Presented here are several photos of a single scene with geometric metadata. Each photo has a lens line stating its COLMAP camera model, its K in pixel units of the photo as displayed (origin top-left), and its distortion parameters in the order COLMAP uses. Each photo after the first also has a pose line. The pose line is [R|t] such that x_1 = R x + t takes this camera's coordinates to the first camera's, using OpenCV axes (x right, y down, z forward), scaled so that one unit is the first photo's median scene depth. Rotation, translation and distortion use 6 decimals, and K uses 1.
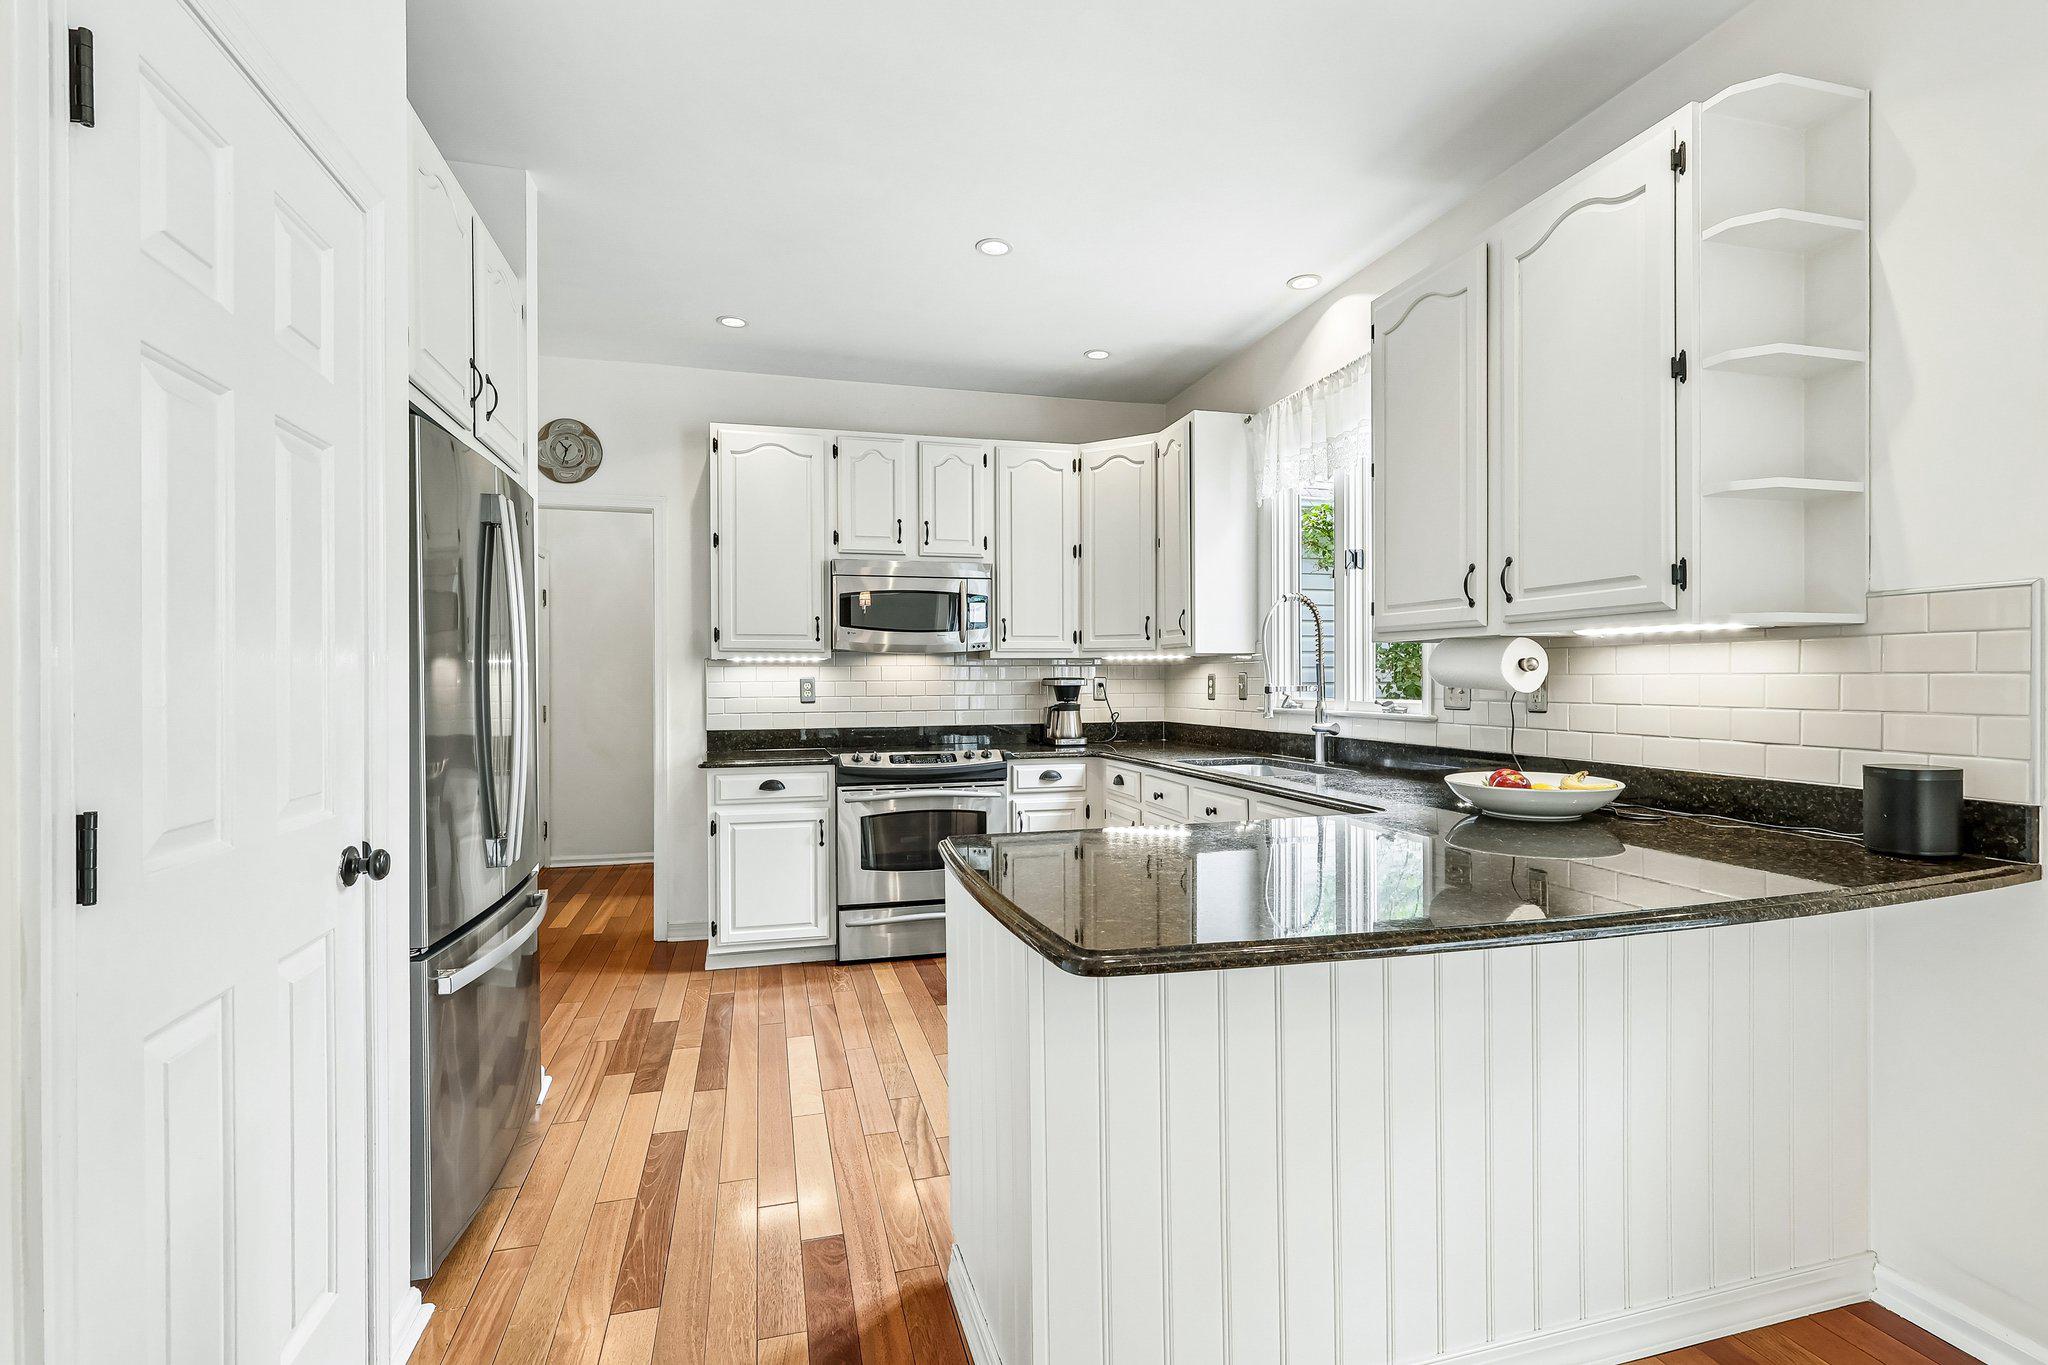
lens RADIAL K [[947.6, 0, 1024.3], [0, 947.6, 682.8], [0, 0, 1]] dist [-0.000527, 0.001866]
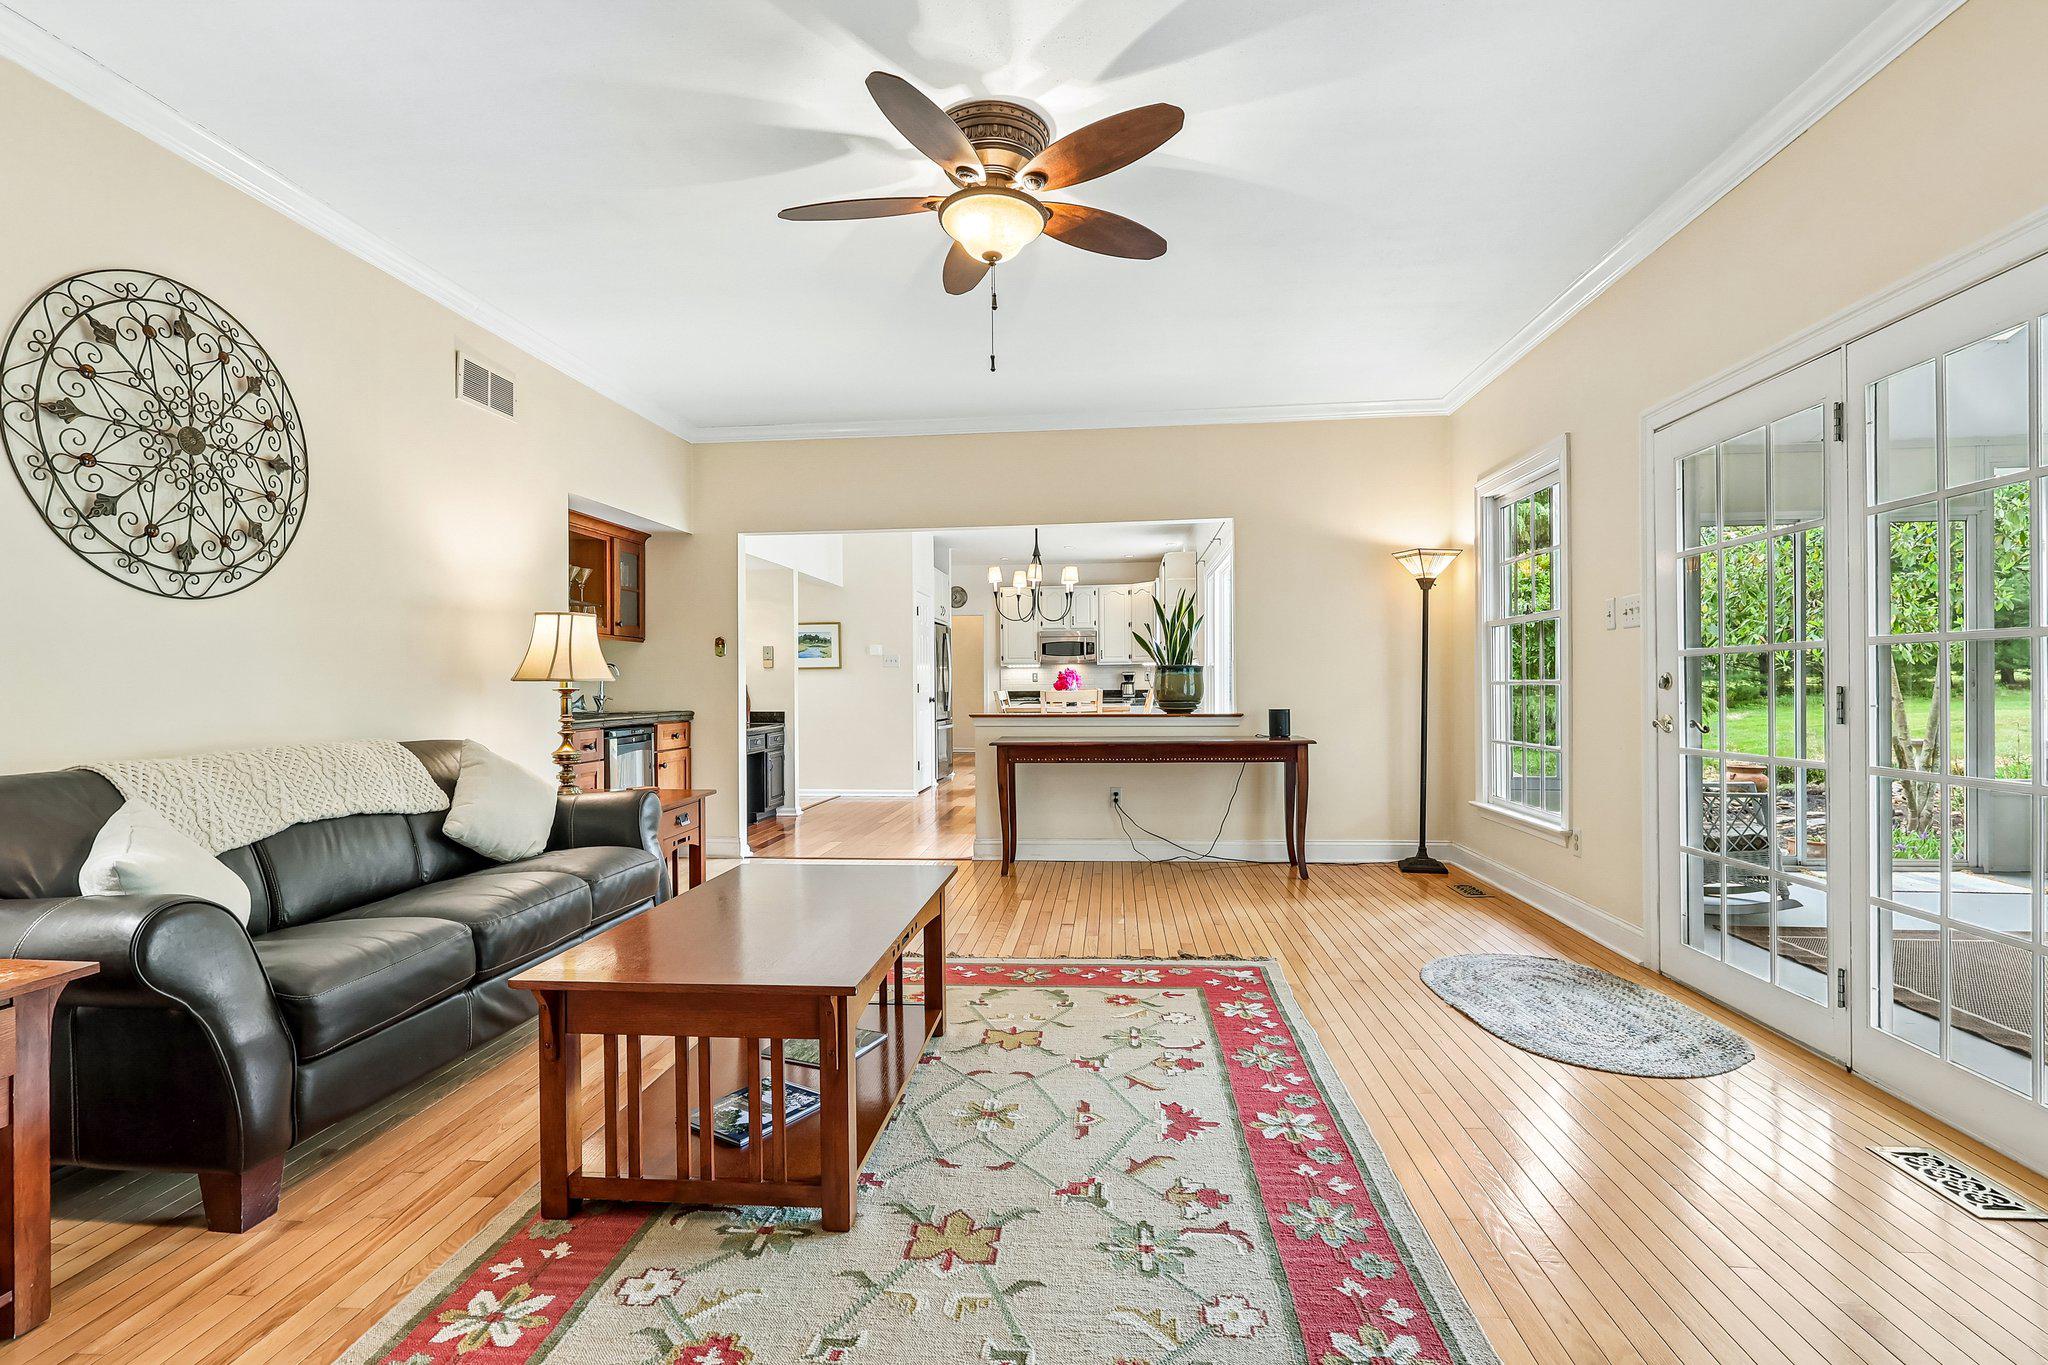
lens RADIAL K [[947.6, 0, 1022.0], [0, 947.6, 680.8], [0, 0, 1]] dist [-0.000527, 0.001866]
pose [[0.933608, -0.000383, -0.358297, 0.730792], [0.001237, 0.999997, 0.002154, 0.013997], [0.358295, -0.002454, 0.933605, -1.607254]]
